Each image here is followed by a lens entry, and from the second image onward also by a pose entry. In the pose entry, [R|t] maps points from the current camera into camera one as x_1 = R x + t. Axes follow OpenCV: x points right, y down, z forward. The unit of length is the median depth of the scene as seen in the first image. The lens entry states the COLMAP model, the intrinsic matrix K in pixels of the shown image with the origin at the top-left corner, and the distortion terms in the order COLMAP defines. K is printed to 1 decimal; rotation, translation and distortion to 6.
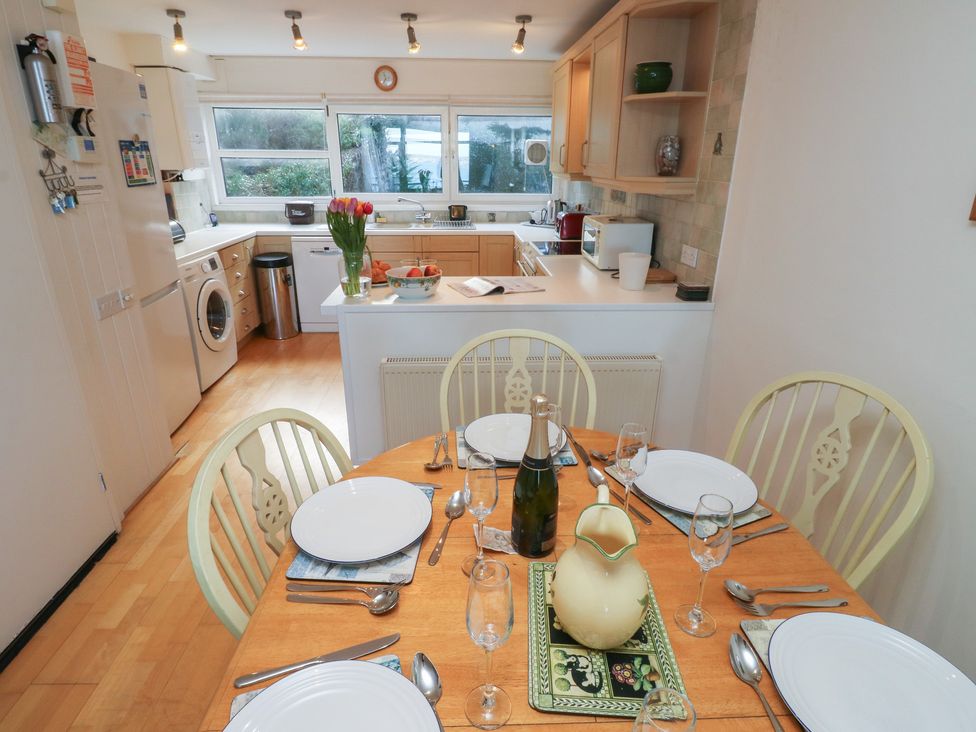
lens RADIAL K [[521.8, 0, 483.1], [0, 521.8, 359.2], [0, 0, 1]] dist [-0.000641, -0.013117]
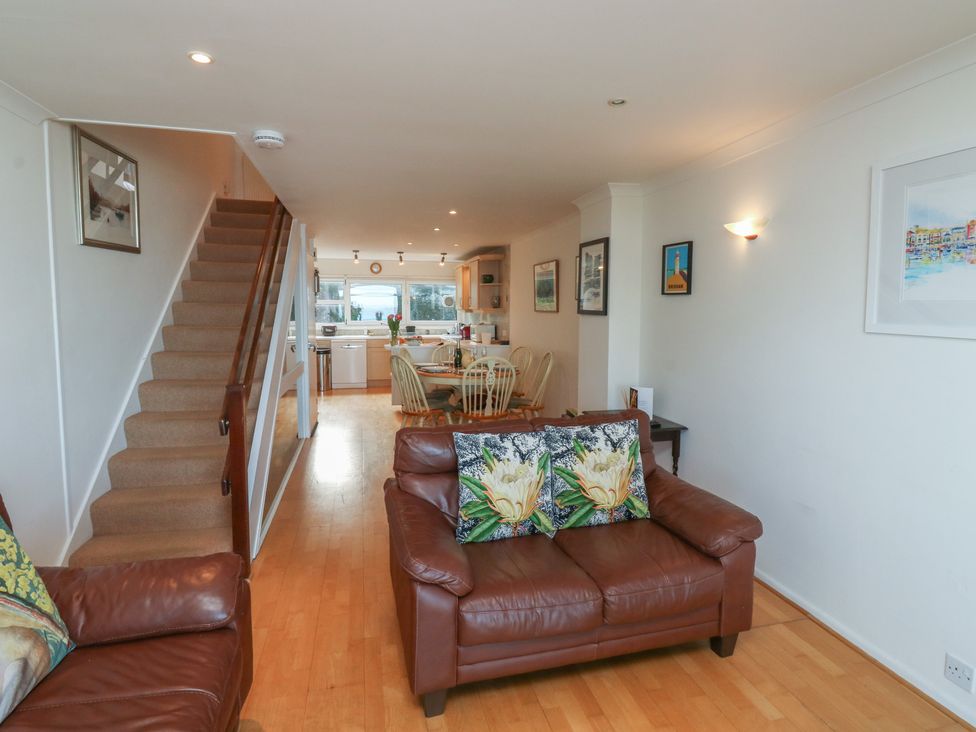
lens RADIAL K [[521.8, 0, 483.1], [0, 521.8, 359.2], [0, 0, 1]] dist [-0.000641, -0.013117]
pose [[0.983704, -0.018404, 0.178853, -0.148458], [0.065340, 0.963328, -0.260250, 0.401930], [-0.167505, 0.267695, 0.948832, -0.999840]]
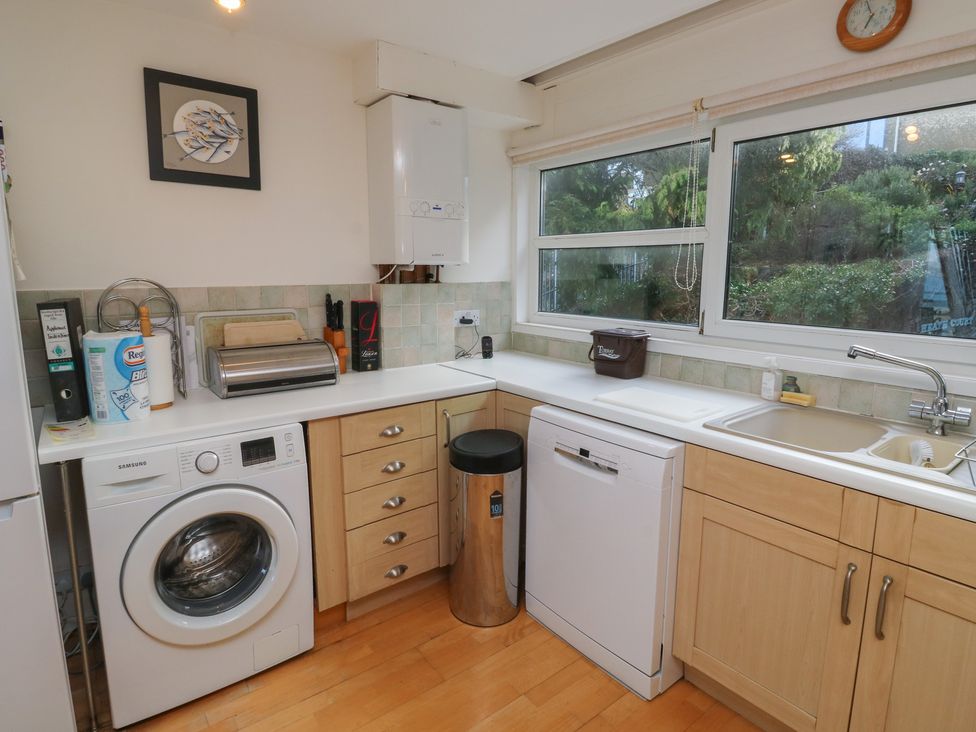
lens RADIAL K [[547.1, 0, 482.4], [0, 547.1, 352.9], [0, 0, 1]] dist [0.001354, -0.015666]
pose [[0.571834, 0.121059, -0.811388, -0.016308], [-0.292945, 0.953977, -0.064122, -0.232146], [0.766283, 0.274359, 0.580980, 0.672258]]
